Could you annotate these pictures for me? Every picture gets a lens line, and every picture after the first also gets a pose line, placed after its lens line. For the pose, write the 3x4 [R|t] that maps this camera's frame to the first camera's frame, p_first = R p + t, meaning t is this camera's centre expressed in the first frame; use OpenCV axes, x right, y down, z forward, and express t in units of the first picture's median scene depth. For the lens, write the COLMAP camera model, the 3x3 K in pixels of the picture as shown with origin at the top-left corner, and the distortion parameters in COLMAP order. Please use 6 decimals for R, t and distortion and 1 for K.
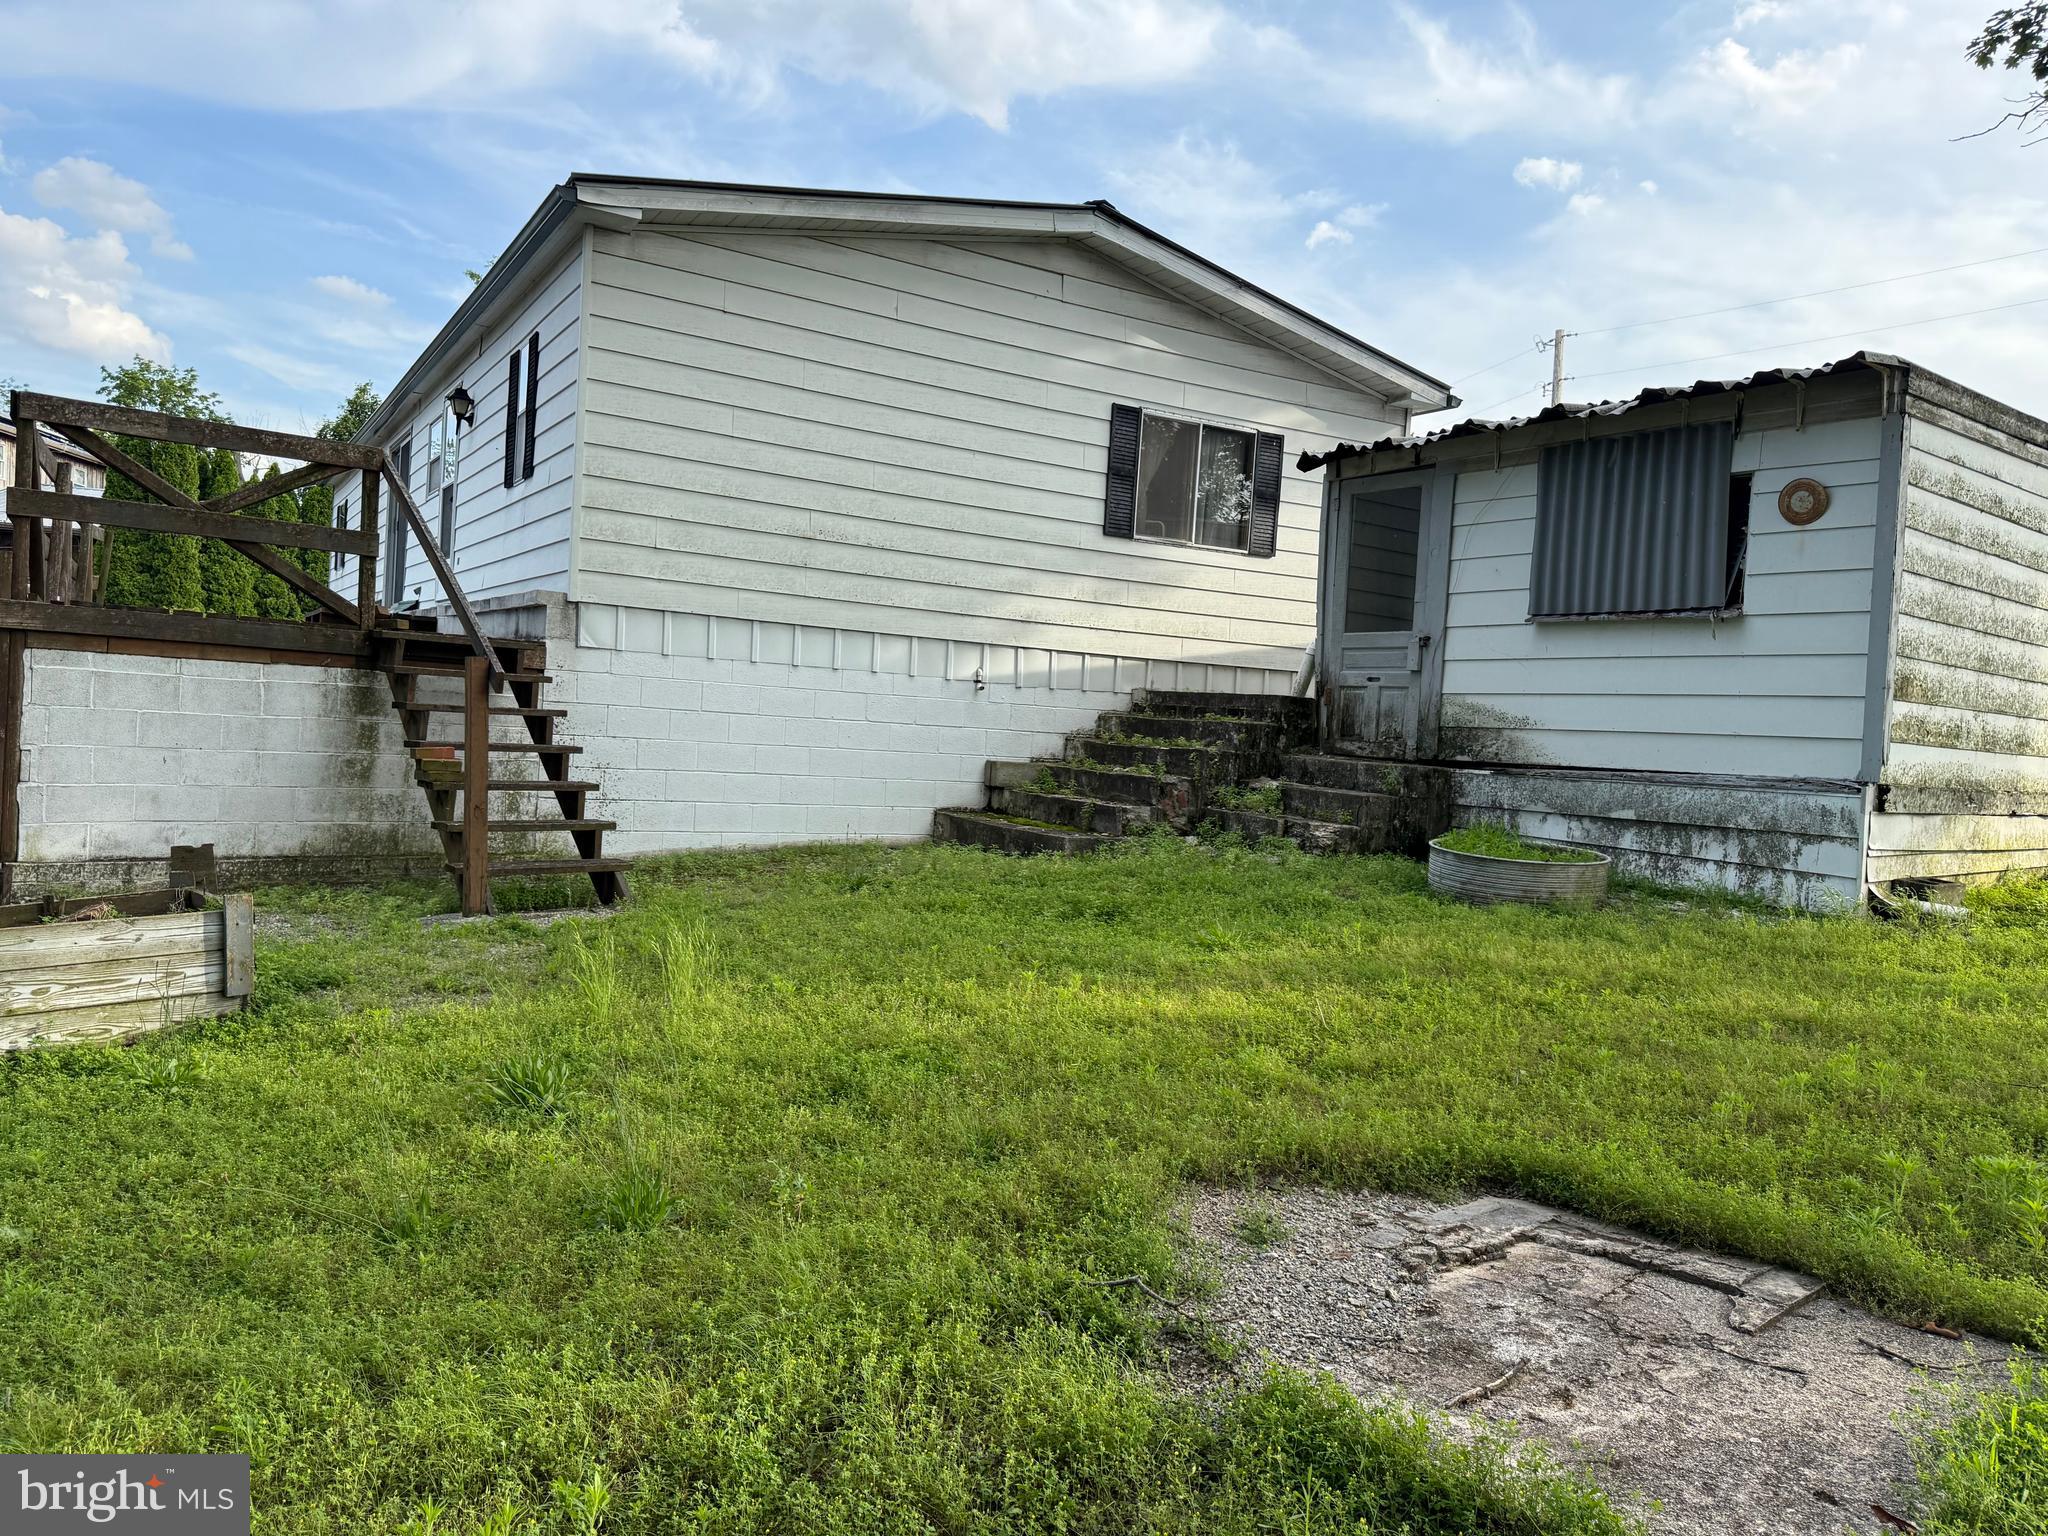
lens RADIAL K [[1439.4, 0, 1028.0], [0, 1439.4, 699.3], [0, 0, 1]] dist [0.029438, -0.037987]
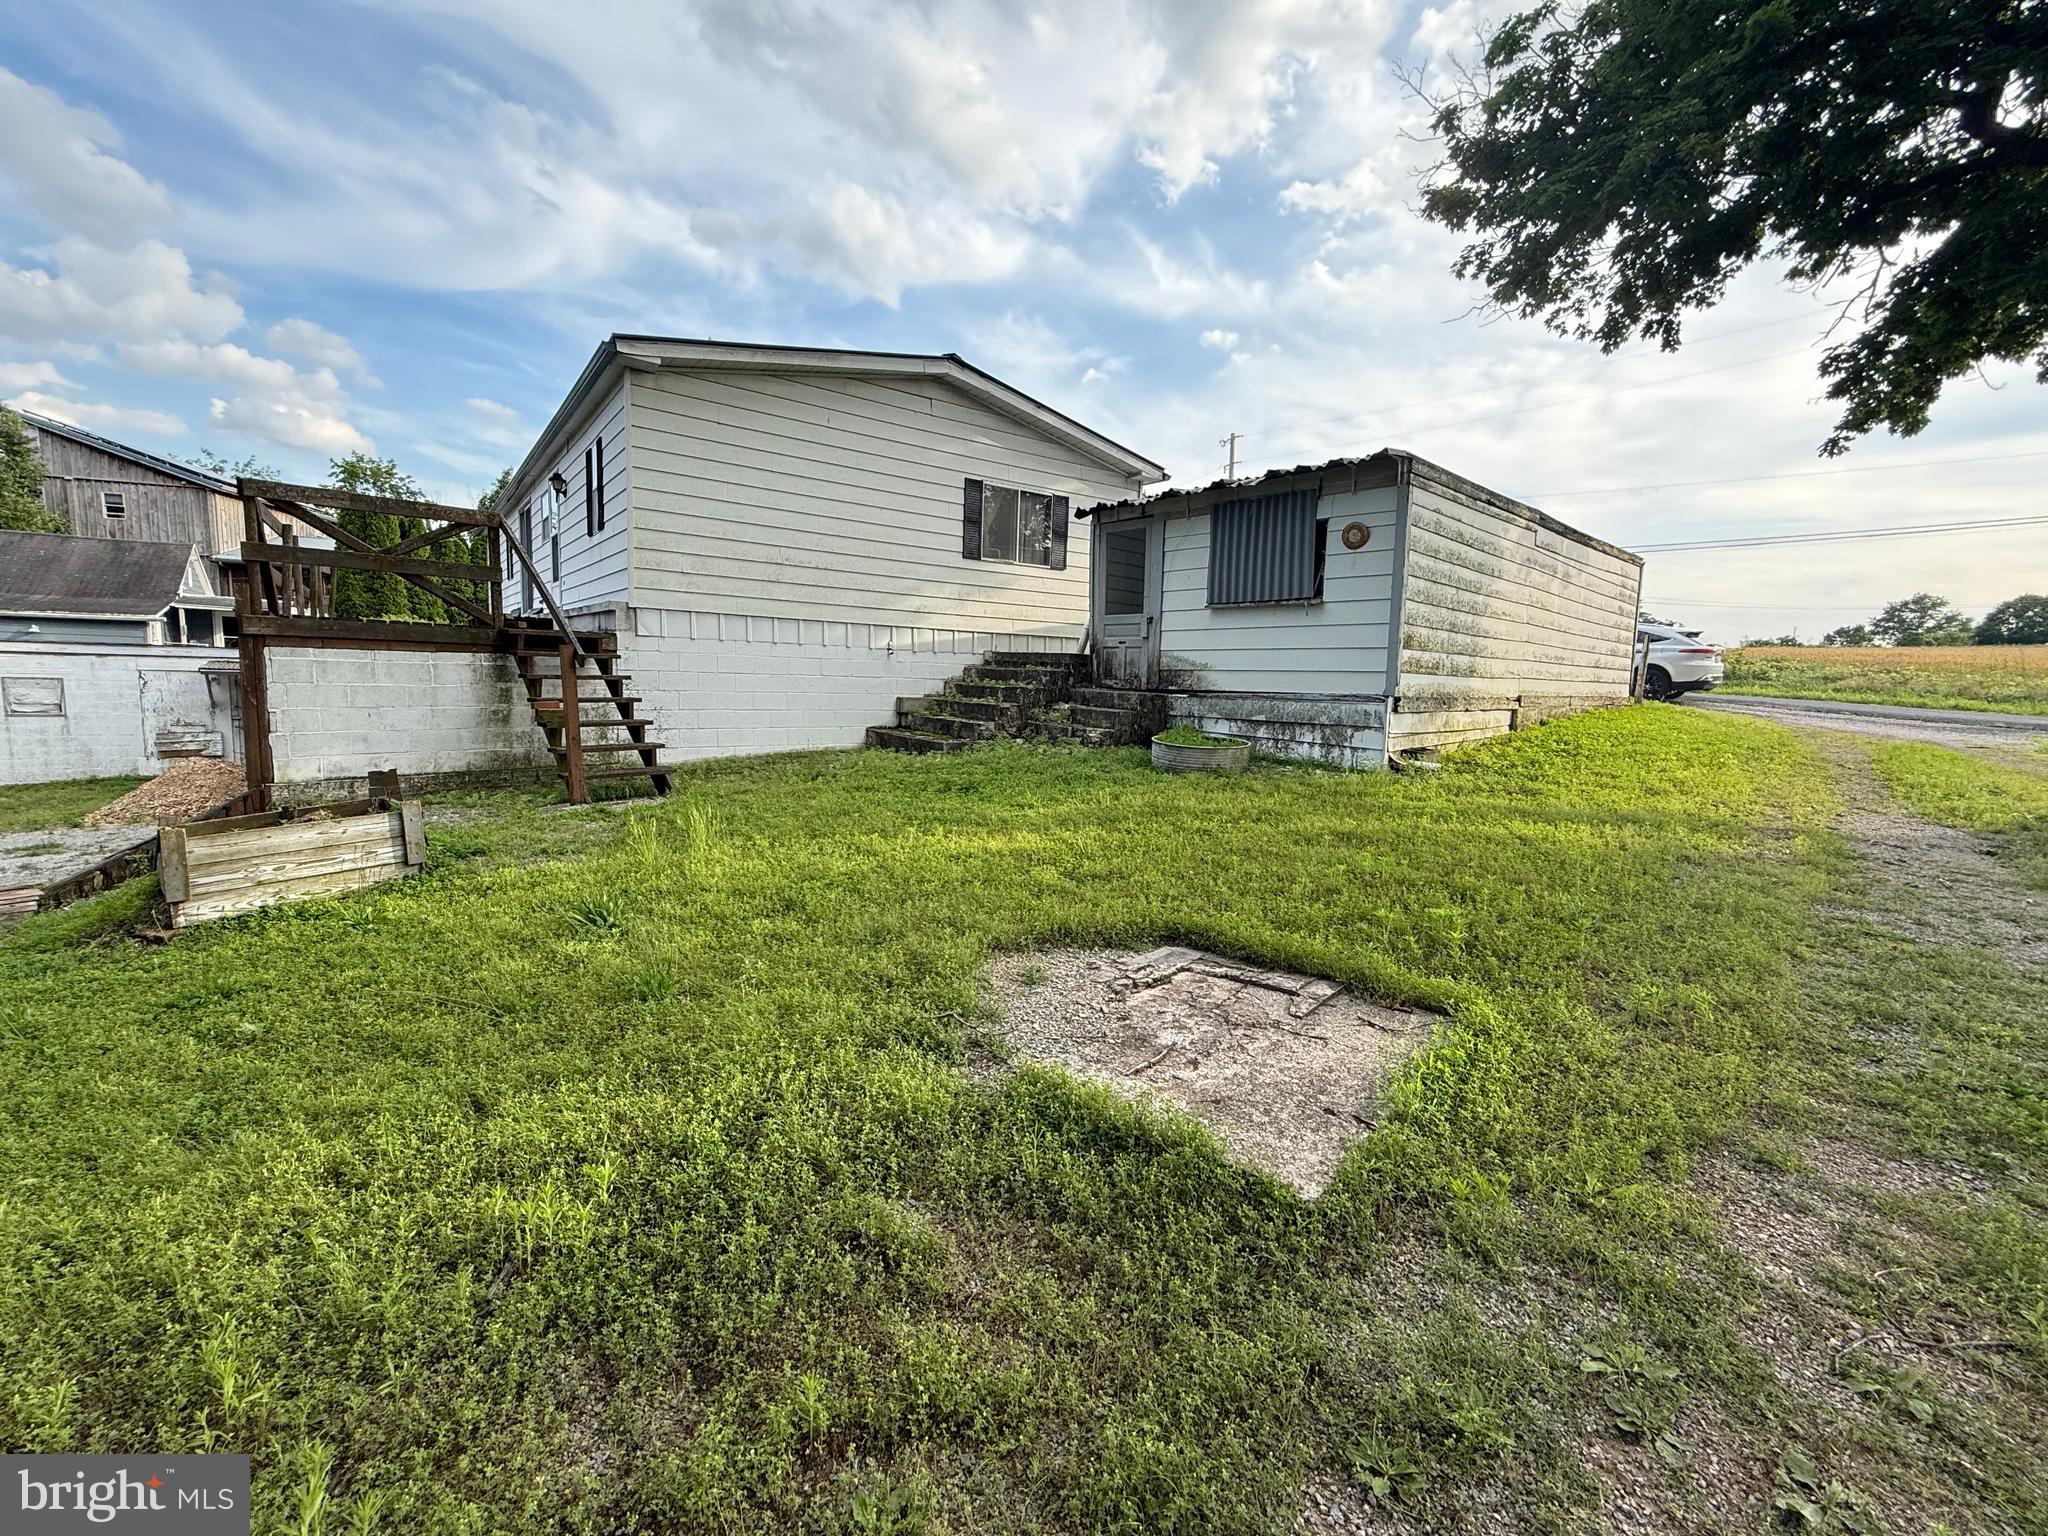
lens RADIAL K [[849.5, 0, 1024.4], [0, 849.5, 722.5], [0, 0, 1]] dist [-0.017049, 0.013951]
pose [[0.994057, -0.036172, 0.102677, 0.026577], [0.027956, 0.996374, 0.080360, -0.005698], [-0.105212, -0.077012, 0.991463, 0.013406]]
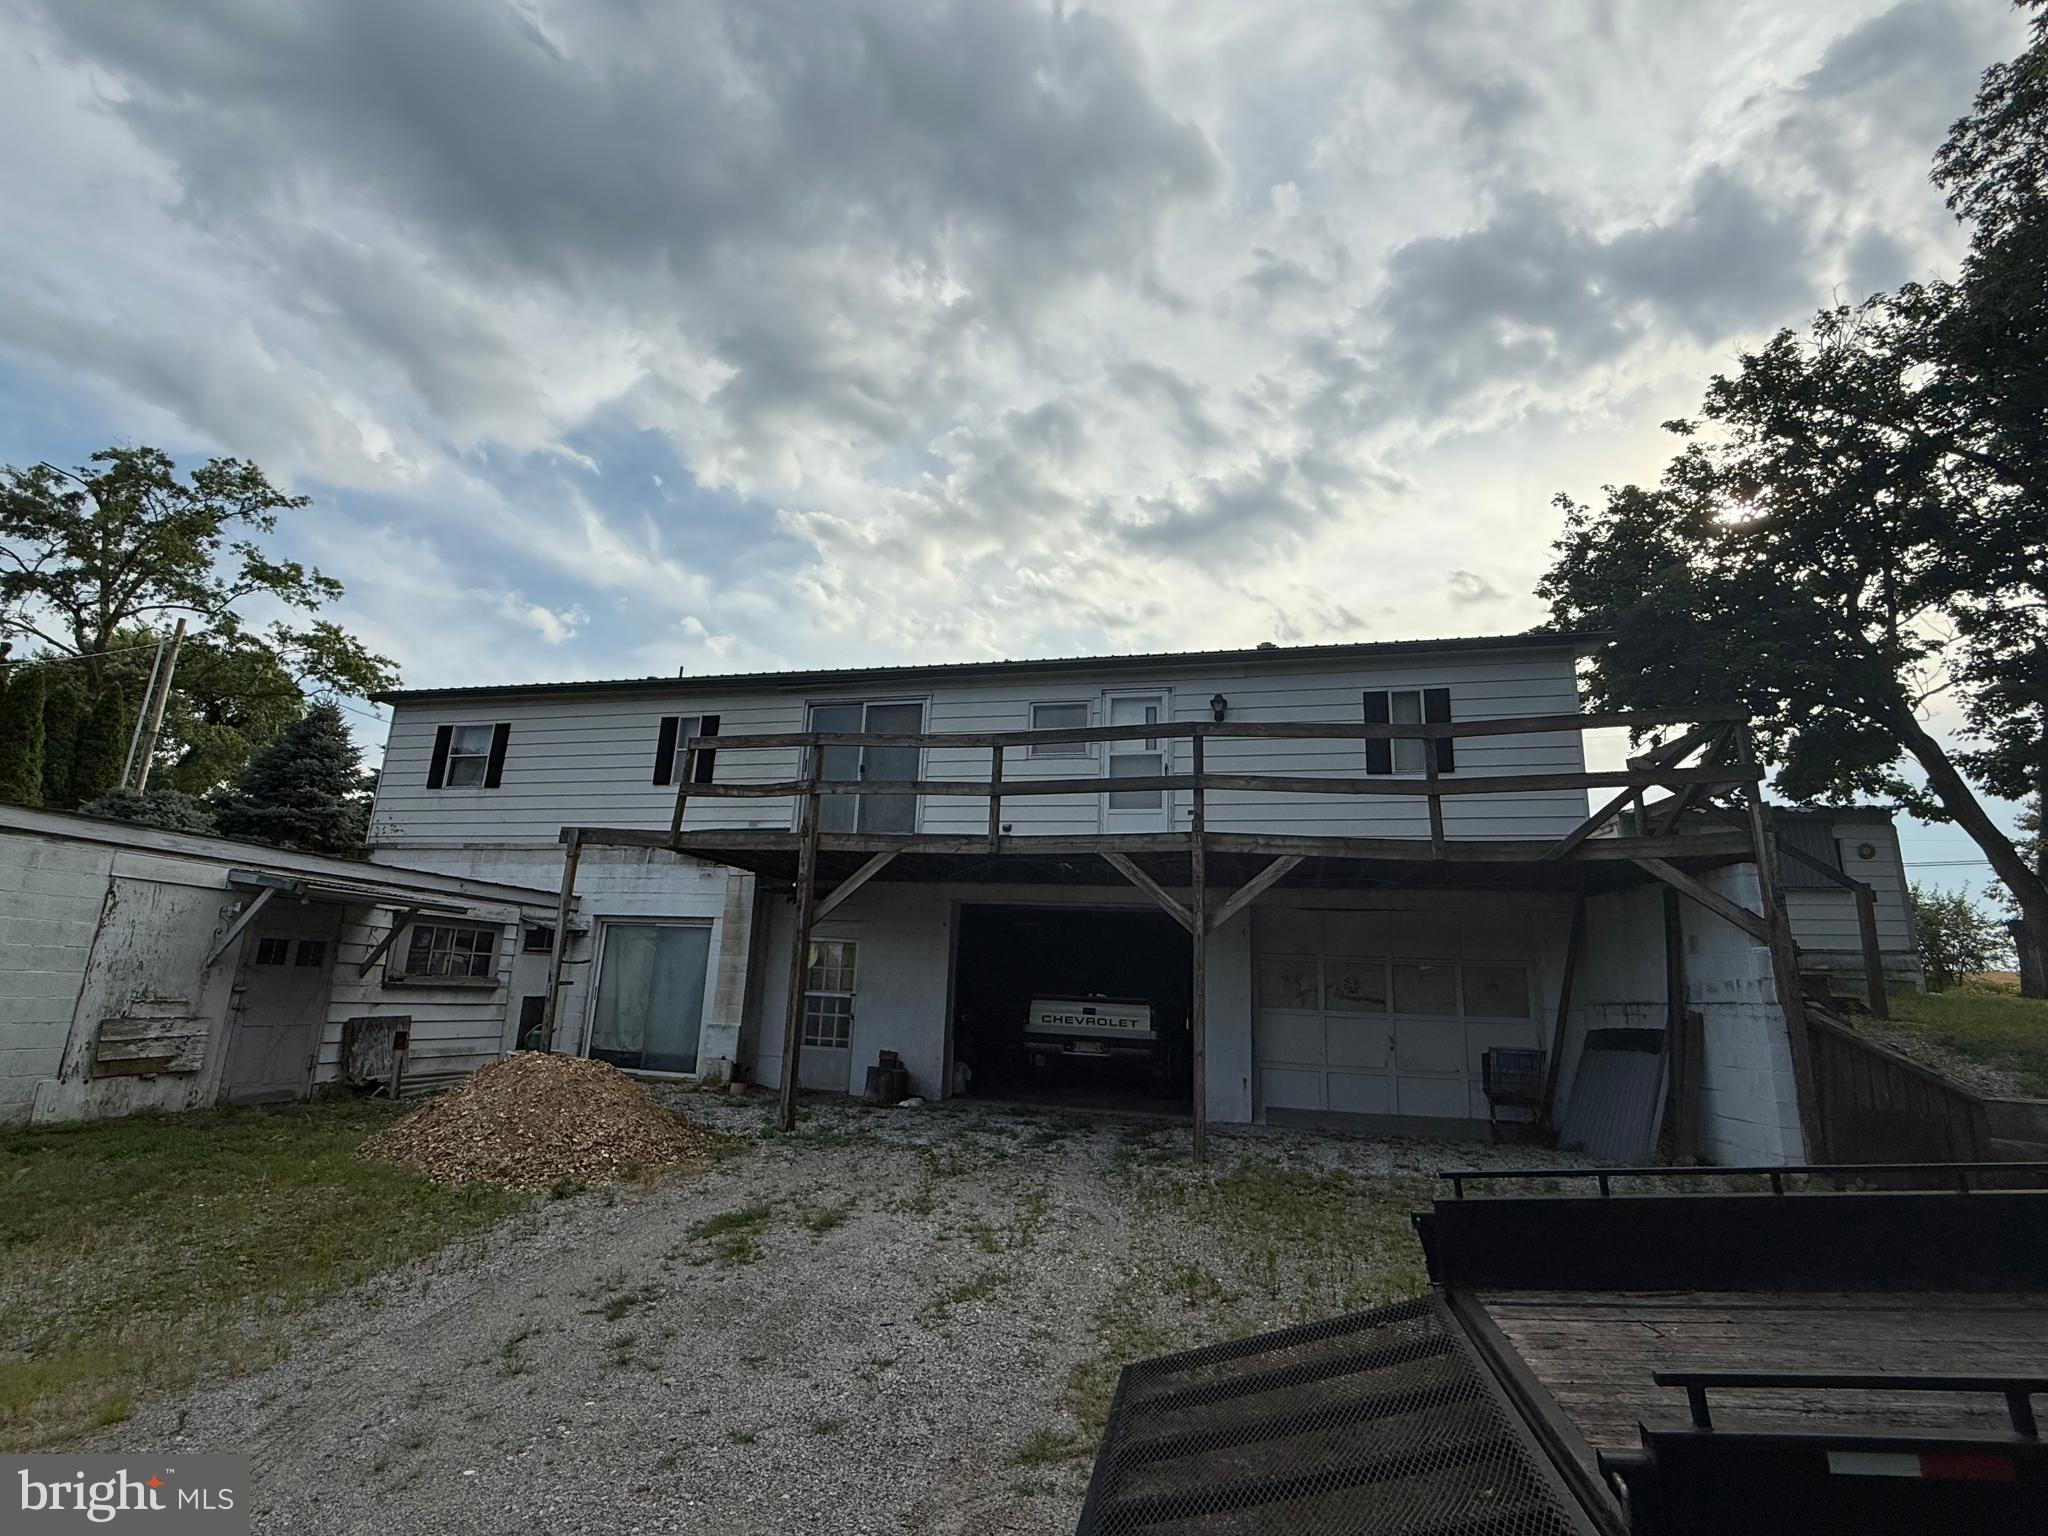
lens RADIAL K [[912.5, 0, 1024.0], [0, 912.5, 768.0], [0, 0, 1]] dist [-0.000377, -0.000063]
pose [[0.719379, 0.136398, 0.681095, -1.900563], [0.000506, 0.980428, -0.196878, 0.055466], [-0.694618, 0.141974, 0.705230, 0.861807]]
